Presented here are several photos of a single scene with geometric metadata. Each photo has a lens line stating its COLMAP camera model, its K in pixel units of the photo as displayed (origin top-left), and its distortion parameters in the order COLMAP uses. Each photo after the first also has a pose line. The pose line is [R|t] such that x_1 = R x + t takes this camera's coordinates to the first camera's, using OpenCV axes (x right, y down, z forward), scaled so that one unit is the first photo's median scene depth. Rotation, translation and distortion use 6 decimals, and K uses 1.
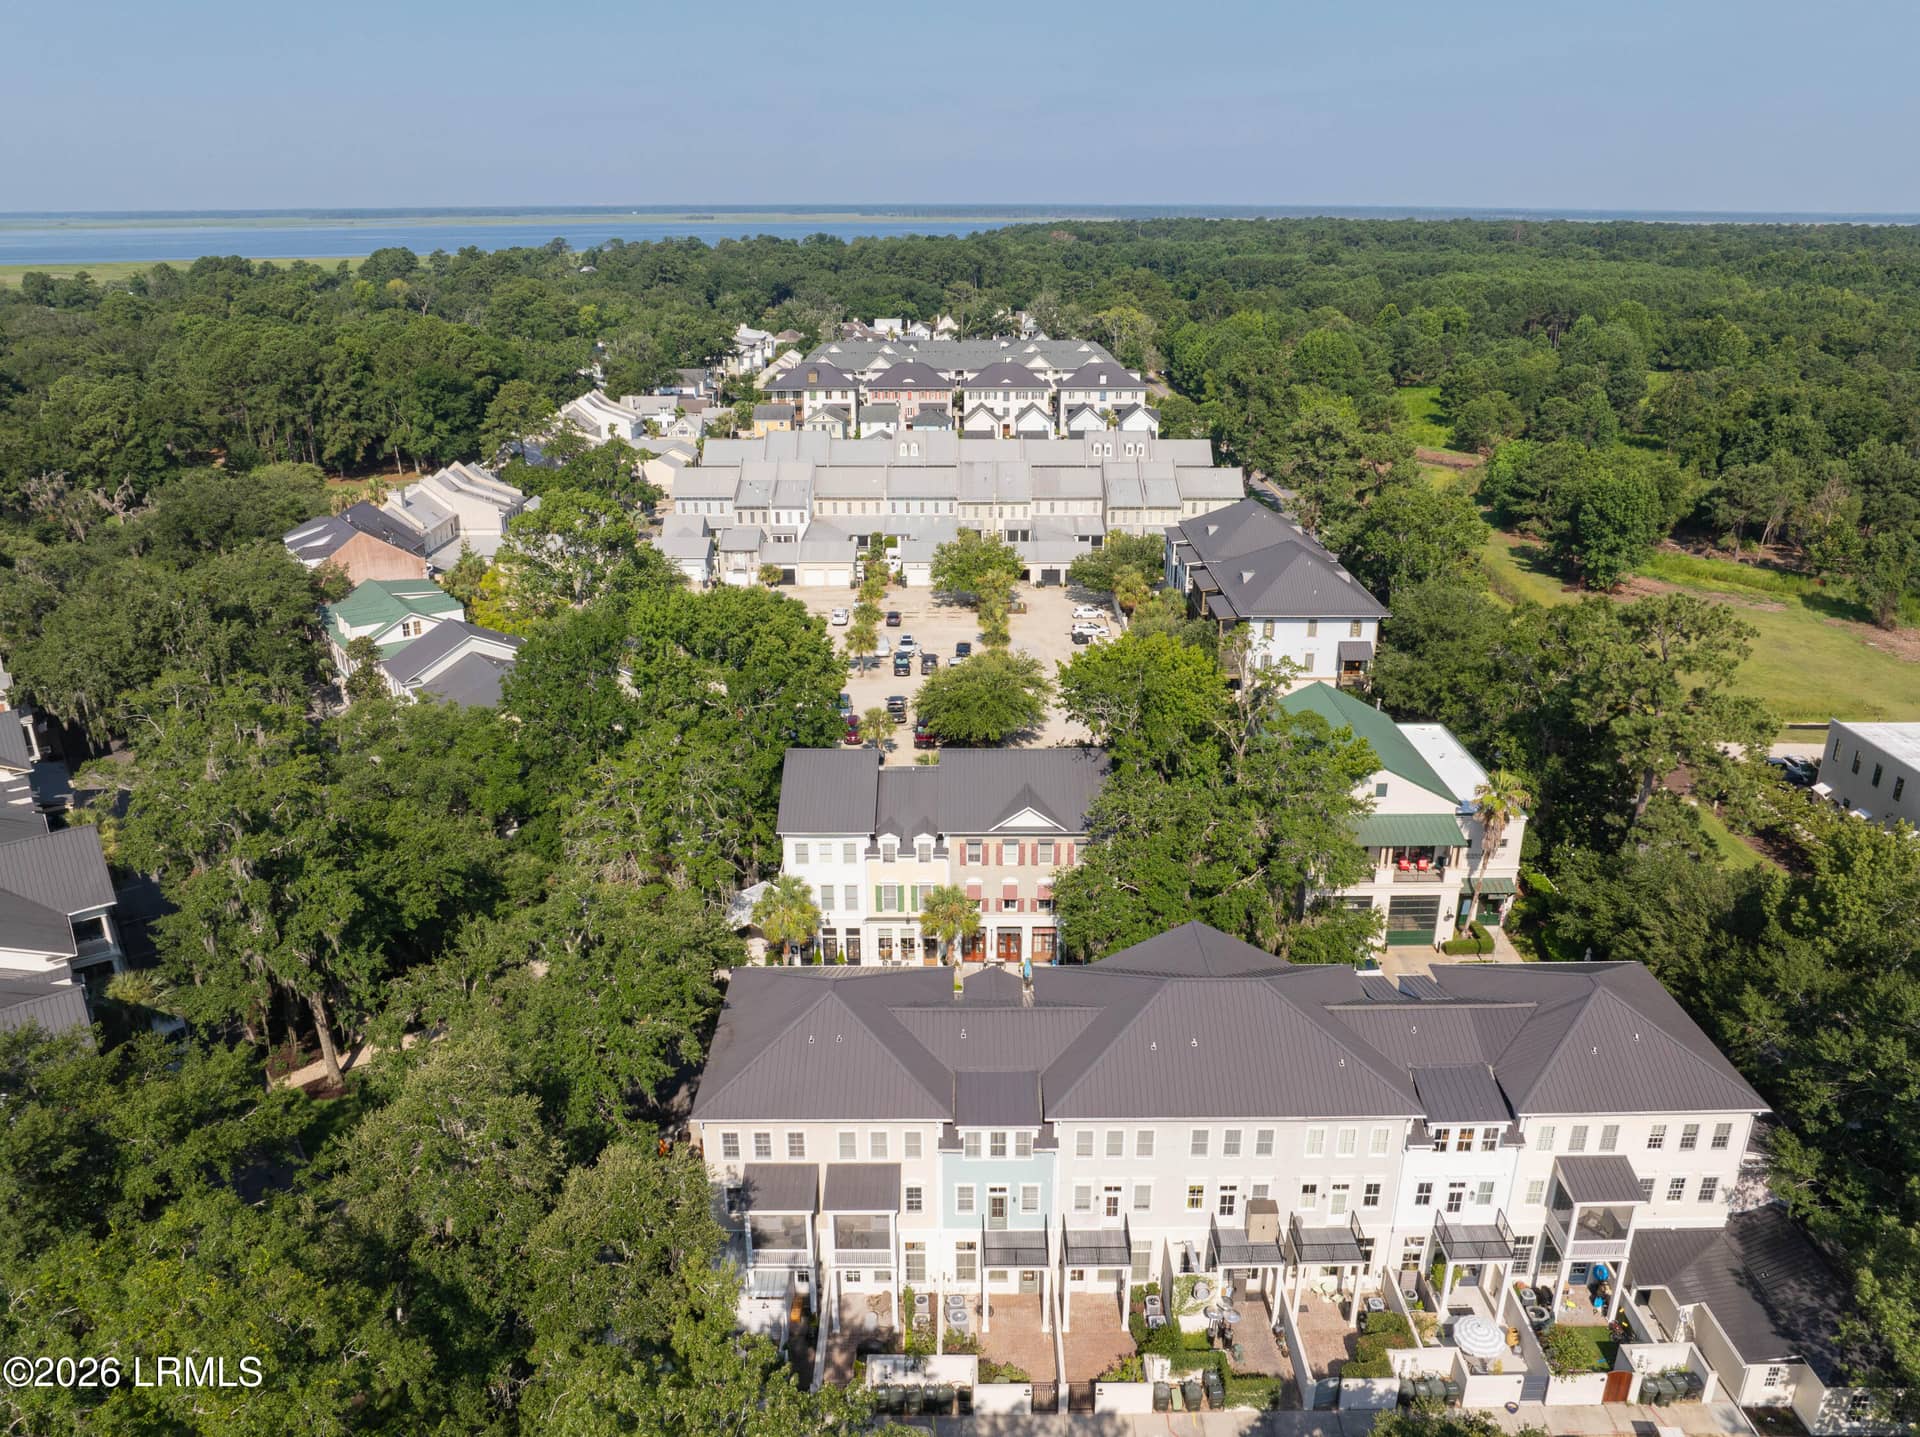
lens RADIAL K [[1343.6, 0, 960.0], [0, 1343.6, 718.5], [0, 0, 1]] dist [-0.040366, 0.006109]
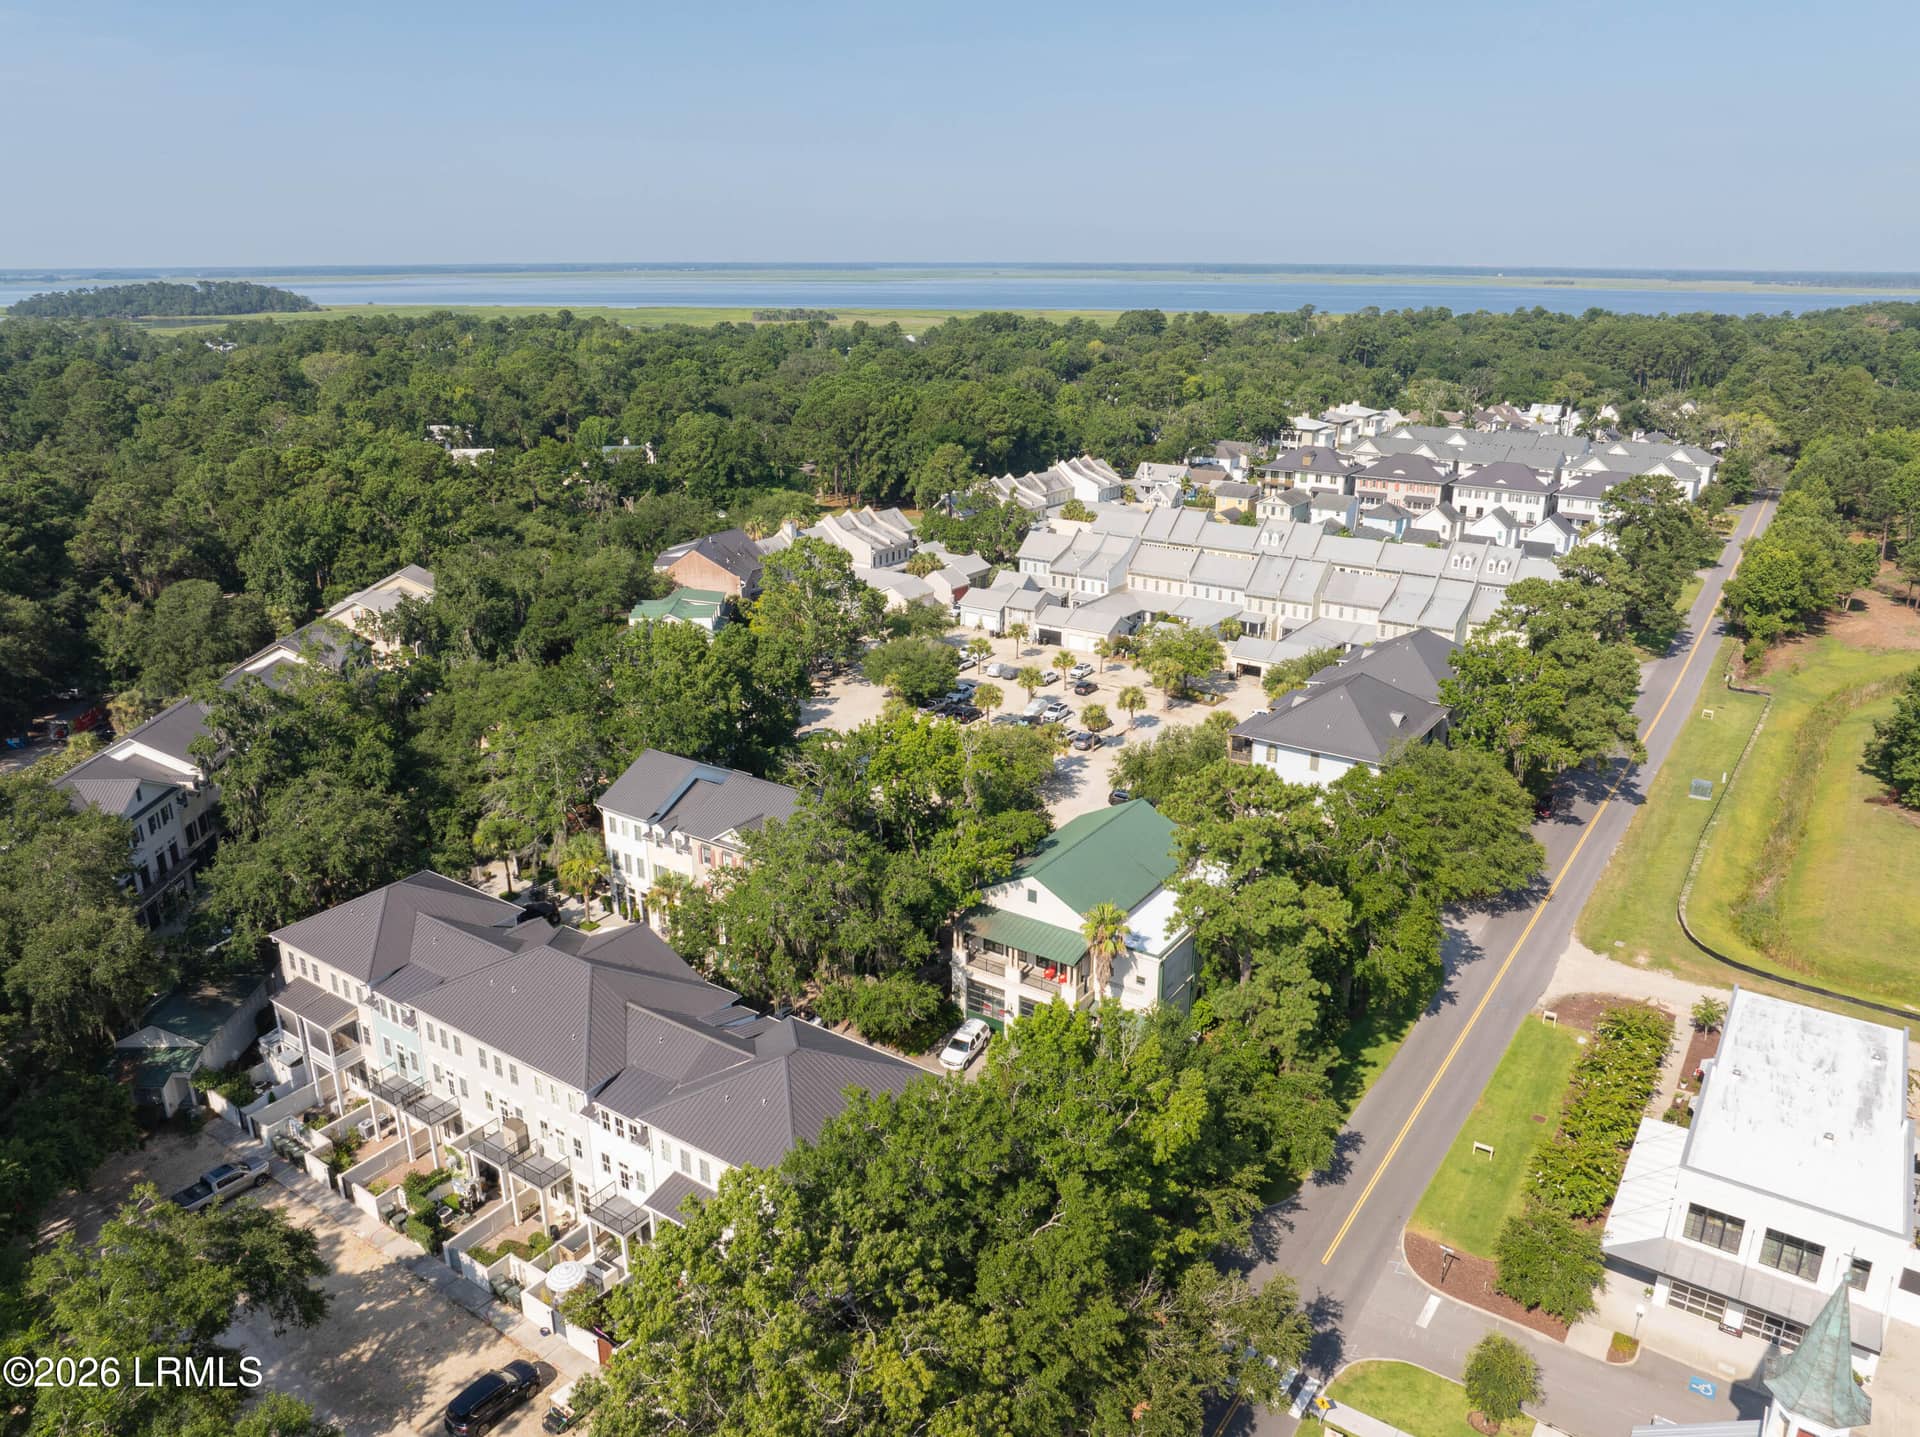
lens RADIAL K [[1343.6, 0, 960.0], [0, 1343.6, 718.5], [0, 0, 1]] dist [-0.040366, 0.006109]
pose [[0.823921, 0.183790, -0.536074, 0.385782], [-0.204566, 0.978625, 0.021108, -0.045027], [0.528495, 0.092271, 0.843907, 0.028202]]
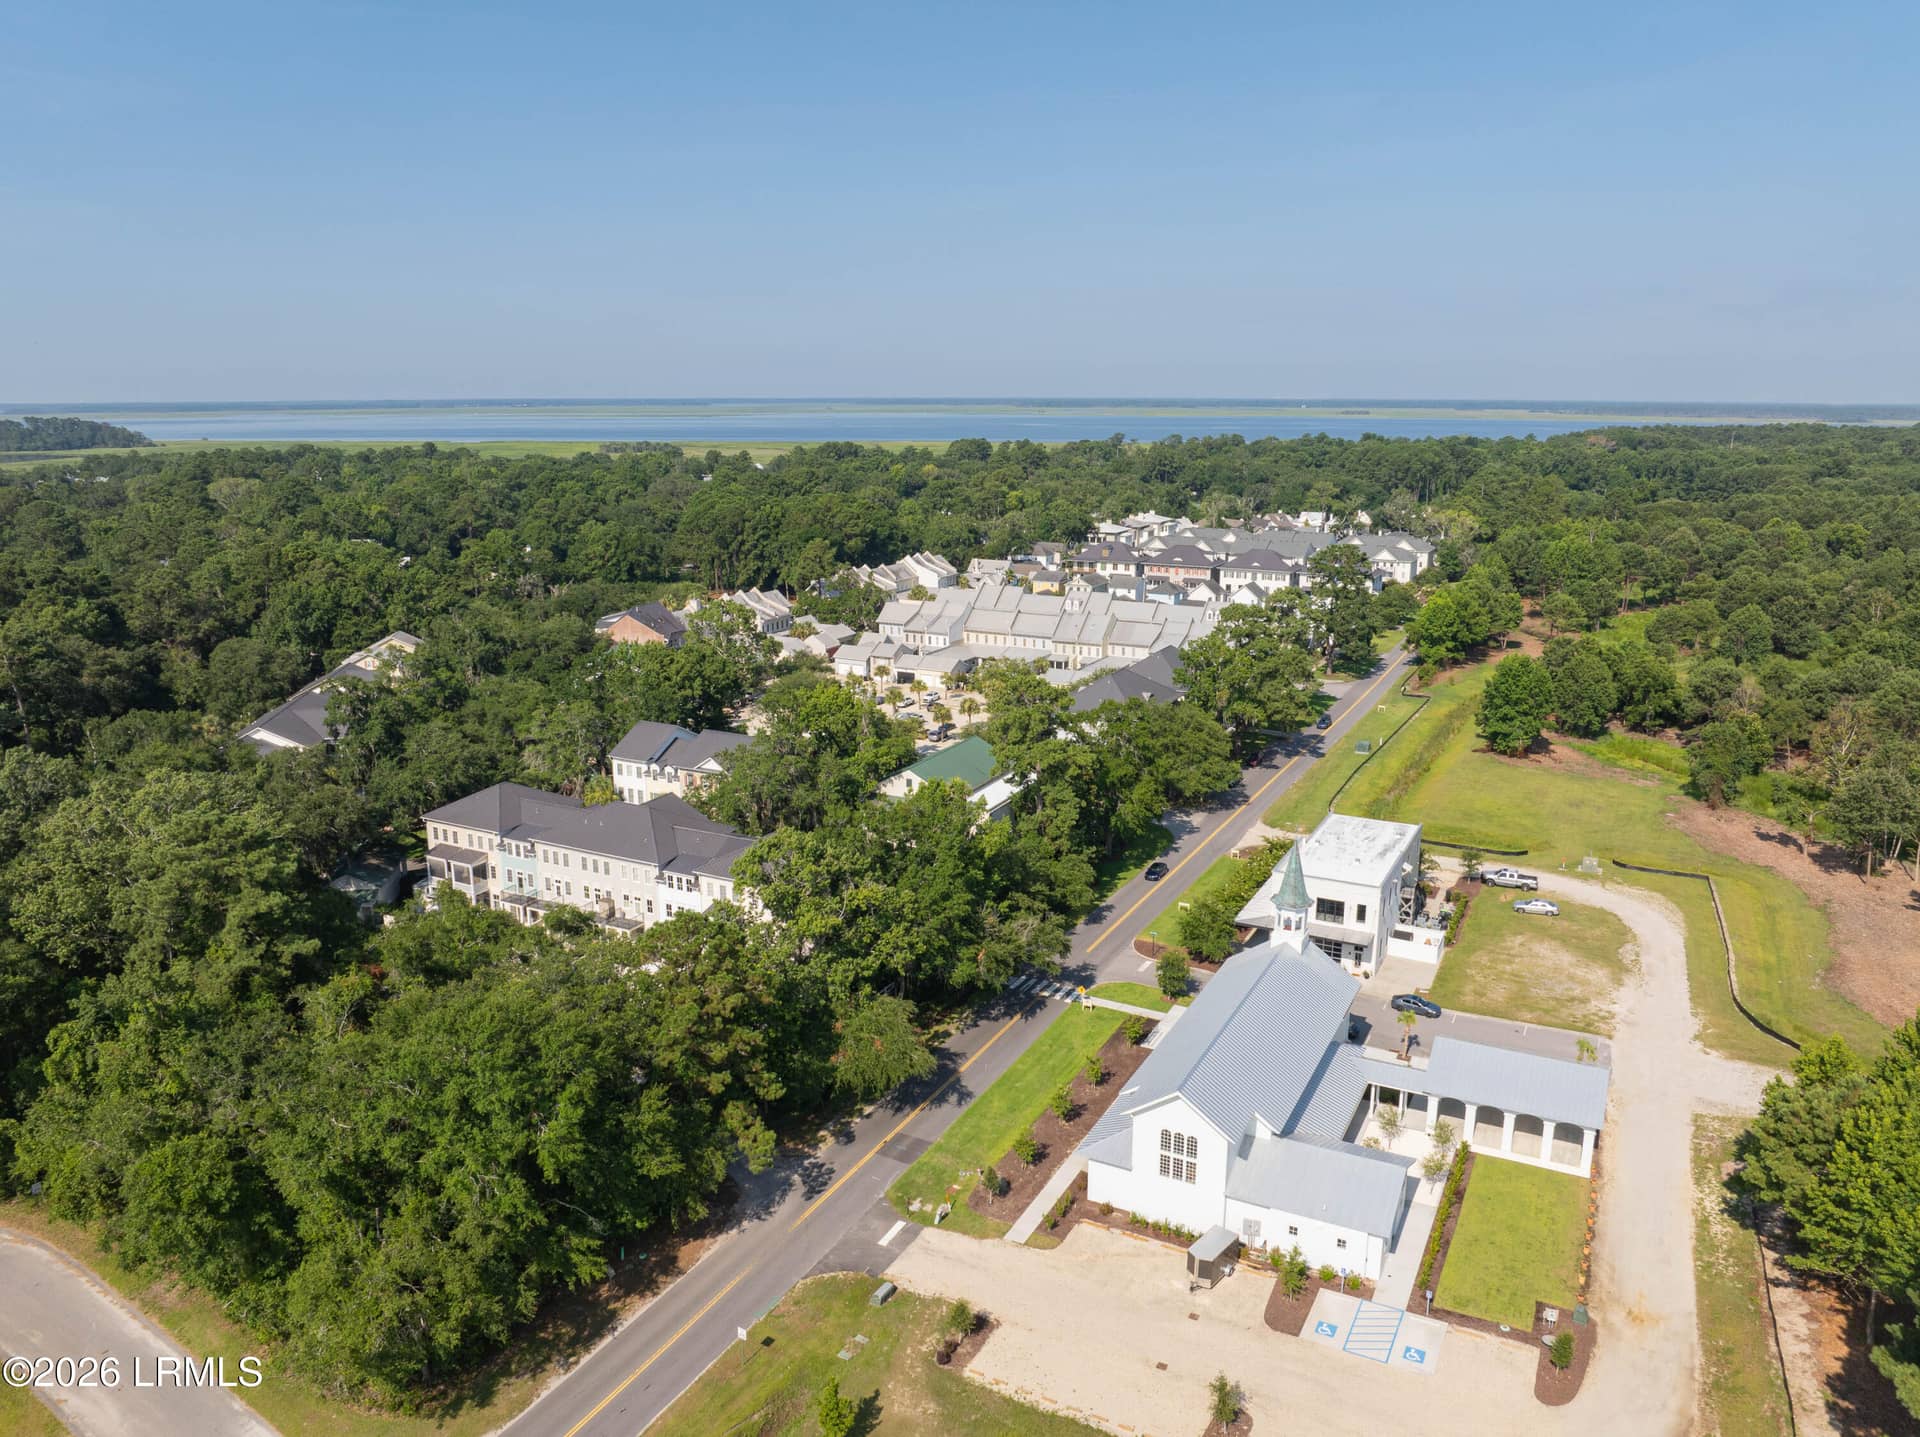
lens RADIAL K [[1343.6, 0, 960.0], [0, 1343.6, 718.5], [0, 0, 1]] dist [-0.040366, 0.006109]
pose [[0.886288, 0.107727, -0.450431, 0.535366], [-0.166266, 0.981747, -0.092353, 0.057065], [0.432261, 0.156742, 0.888022, -0.232953]]
